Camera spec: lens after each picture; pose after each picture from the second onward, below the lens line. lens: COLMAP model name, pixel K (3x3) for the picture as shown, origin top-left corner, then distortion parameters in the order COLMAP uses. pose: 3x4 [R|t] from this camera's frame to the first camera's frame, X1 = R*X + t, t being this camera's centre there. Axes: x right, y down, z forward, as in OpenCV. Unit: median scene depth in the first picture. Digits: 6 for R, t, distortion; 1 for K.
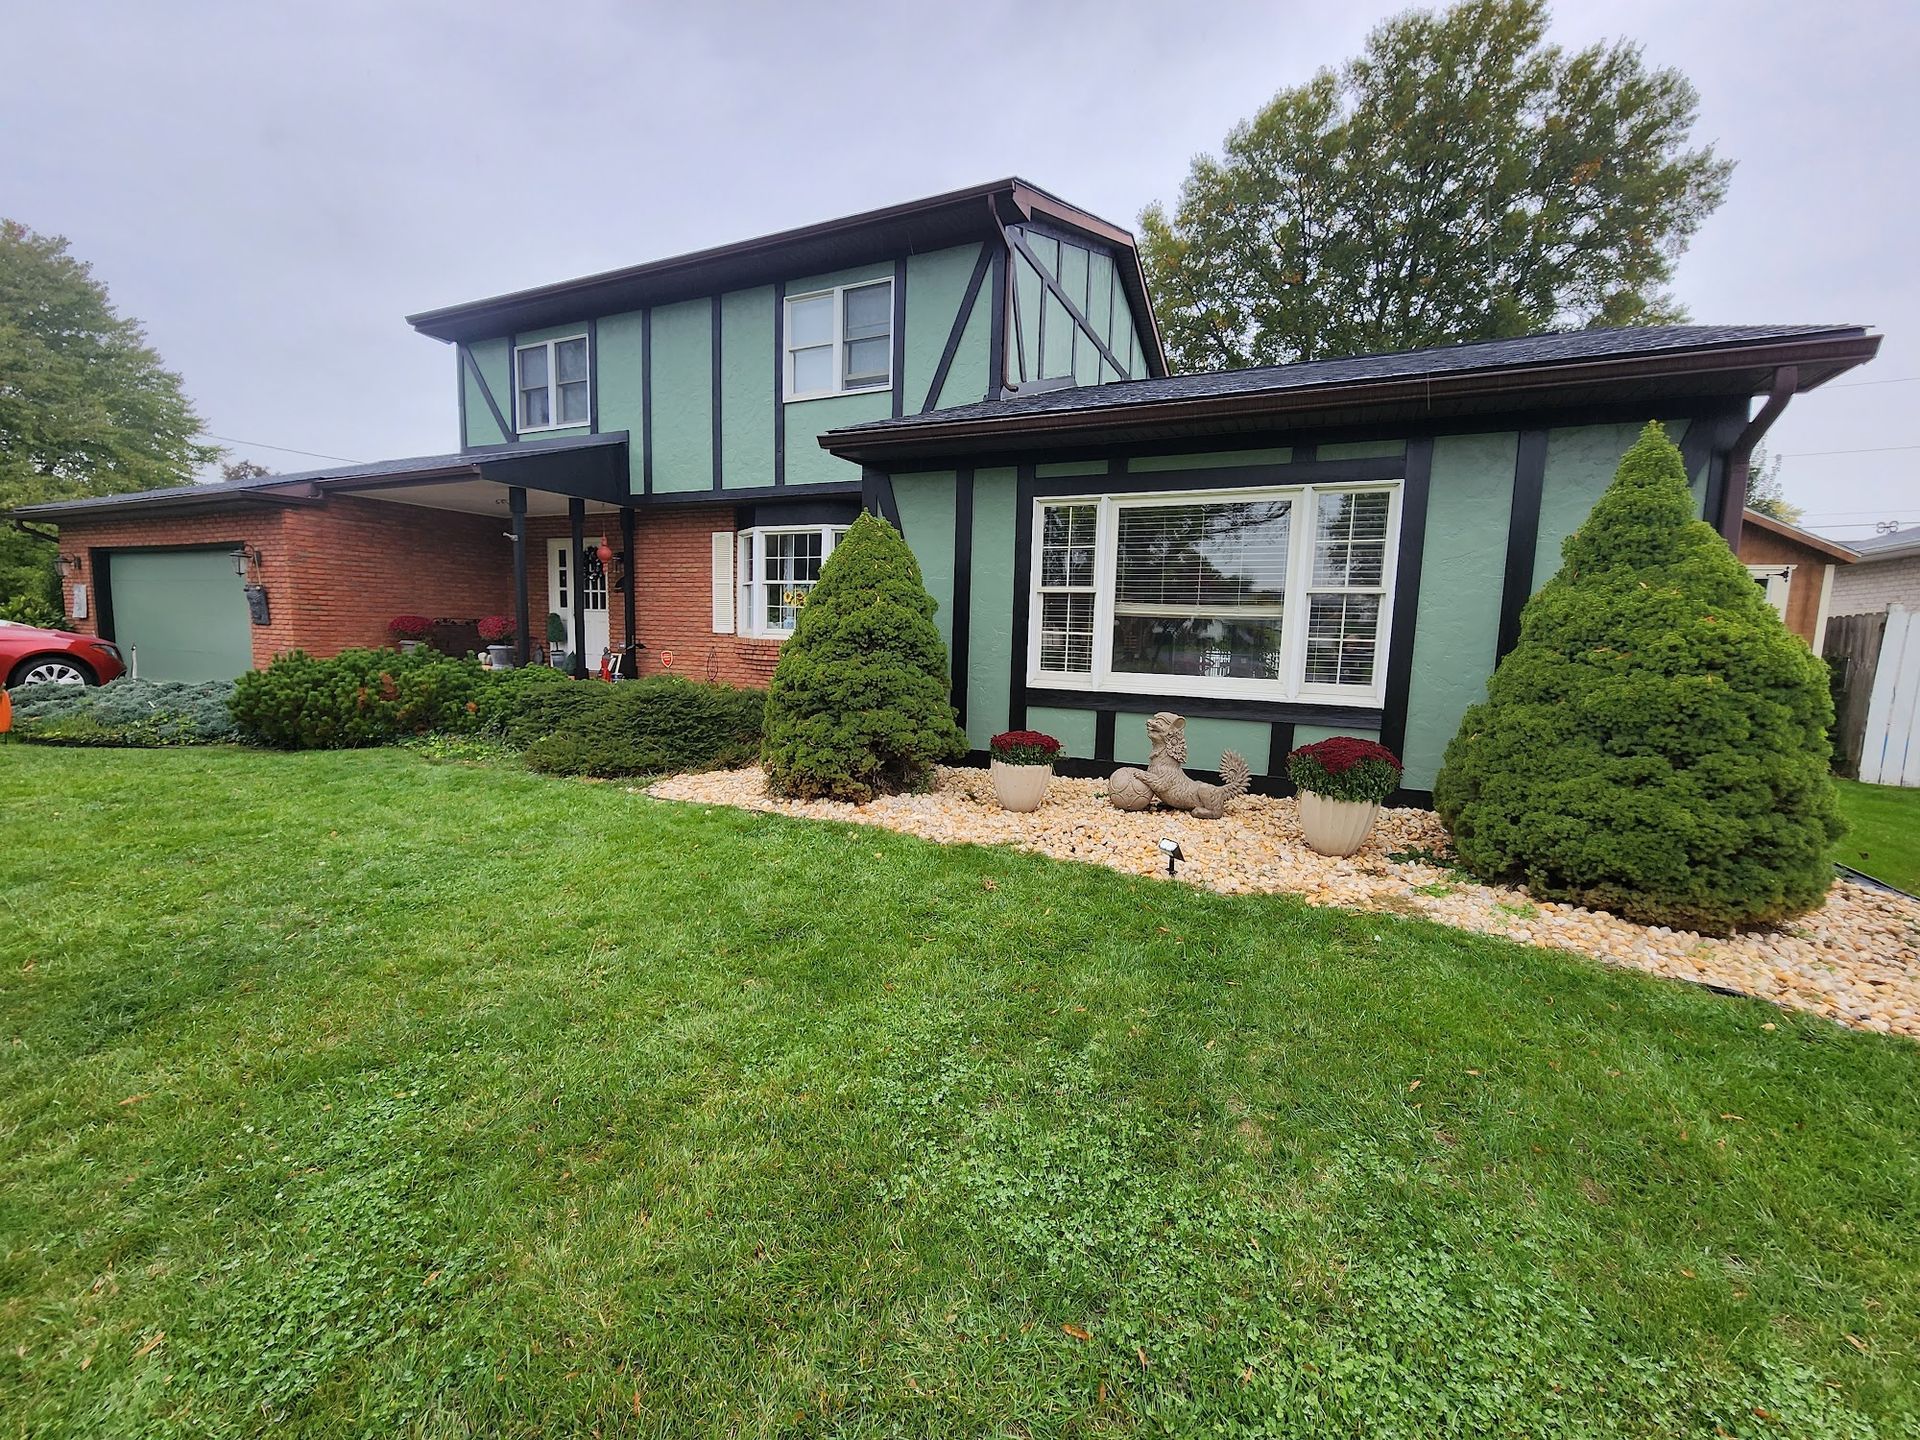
lens RADIAL K [[792.8, 0, 960.0], [0, 792.8, 720.0], [0, 0, 1]] dist [-0.001294, -0.000917]
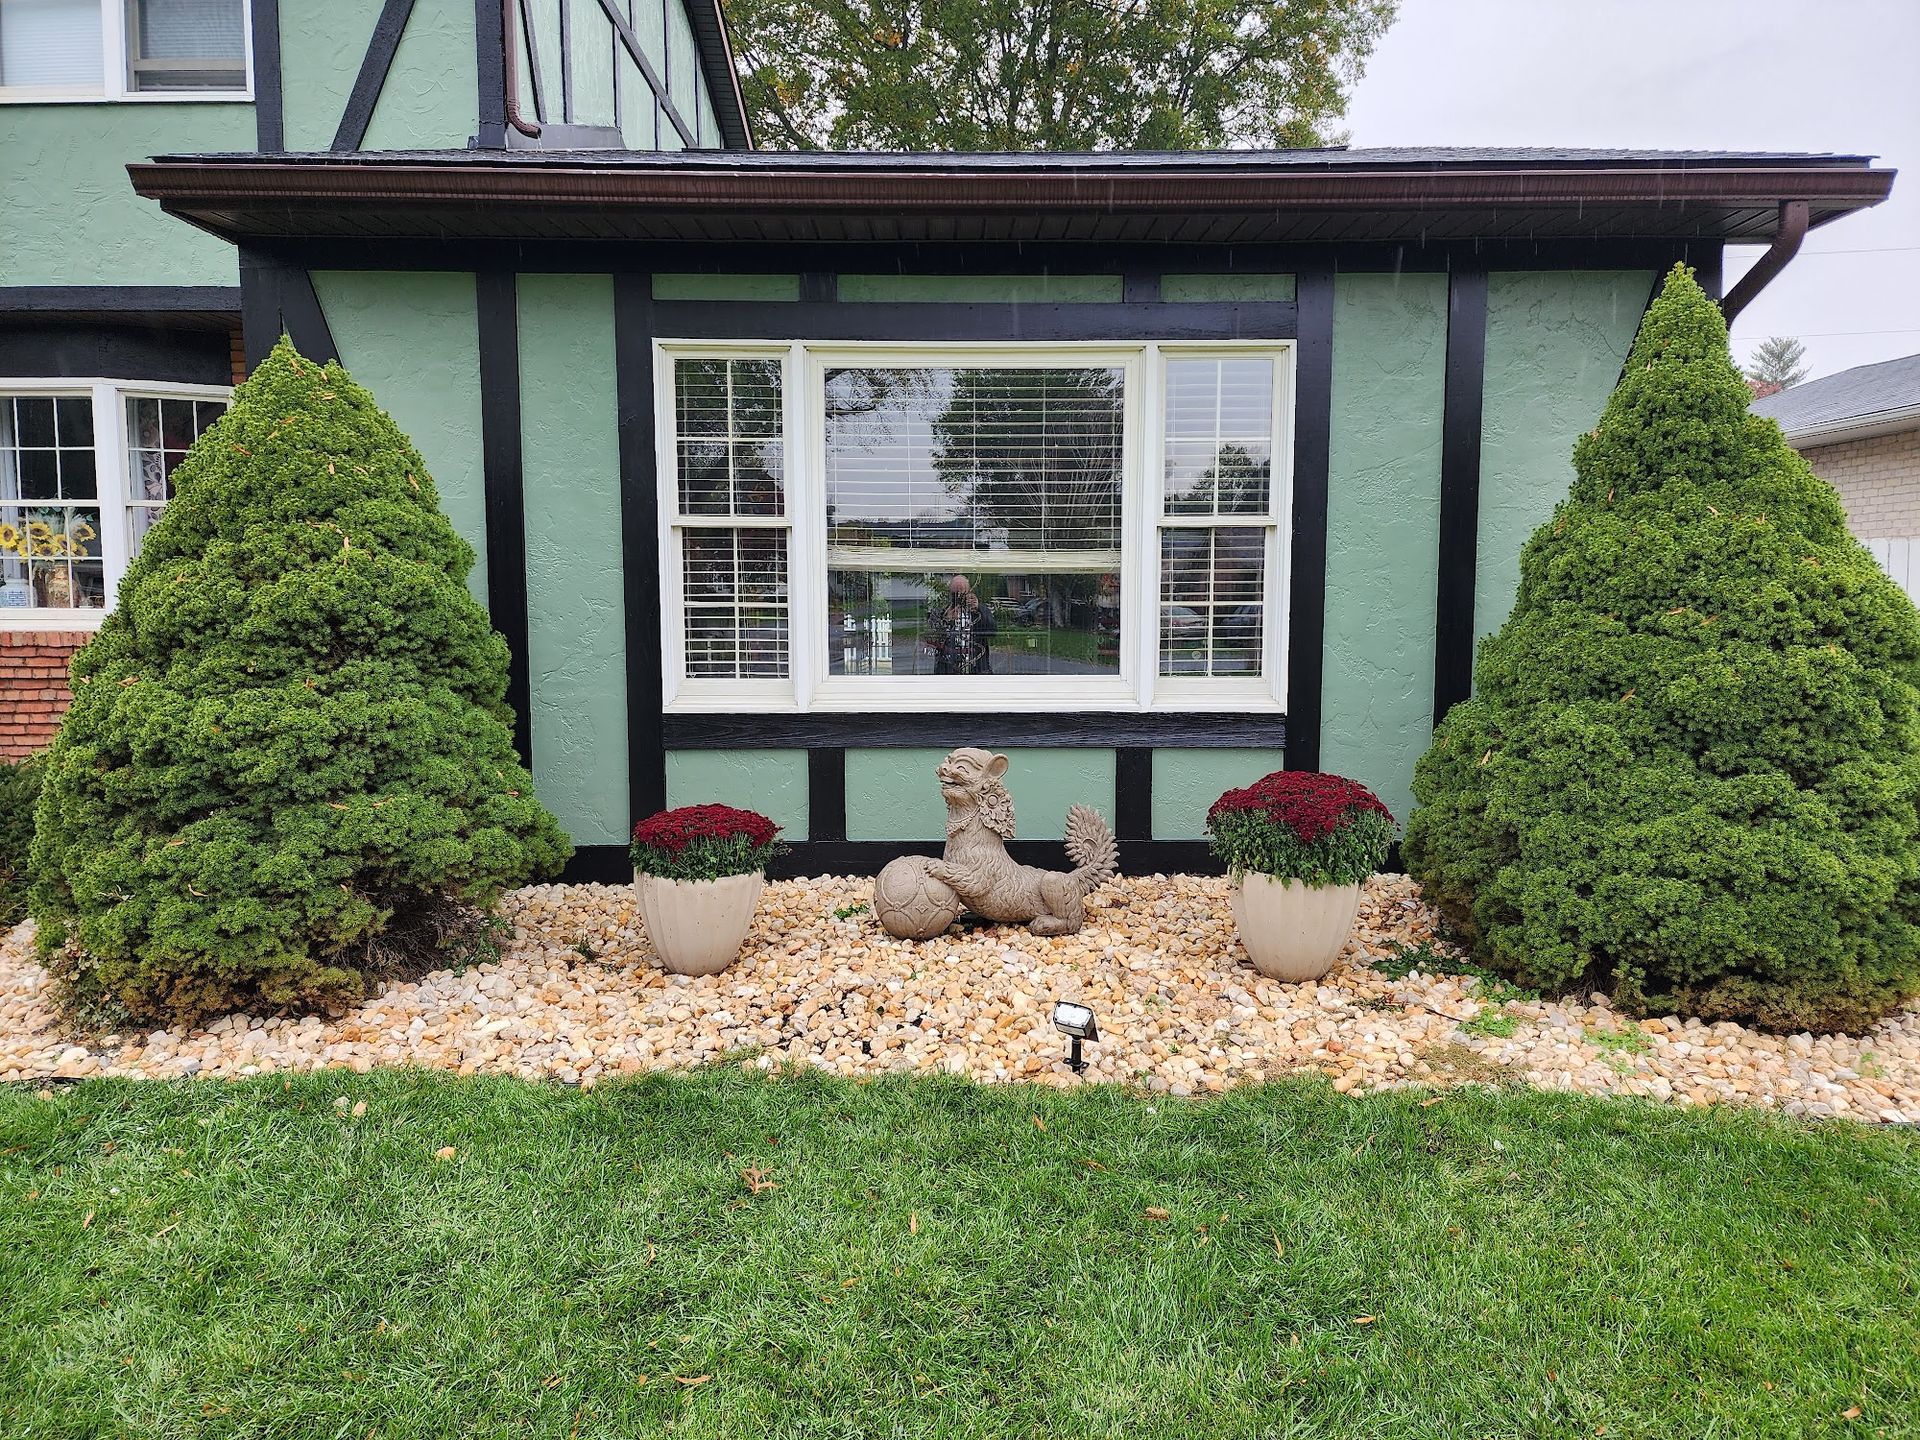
lens RADIAL K [[1272.5, 0, 962.5], [0, 1272.5, 698.0], [0, 0, 1]] dist [0.078485, -0.072359]
pose [[0.897762, -0.064412, 0.435746, -0.124321], [0.074105, 0.997237, -0.005267, -0.040736], [-0.434202, 0.037020, 0.900054, 0.226283]]
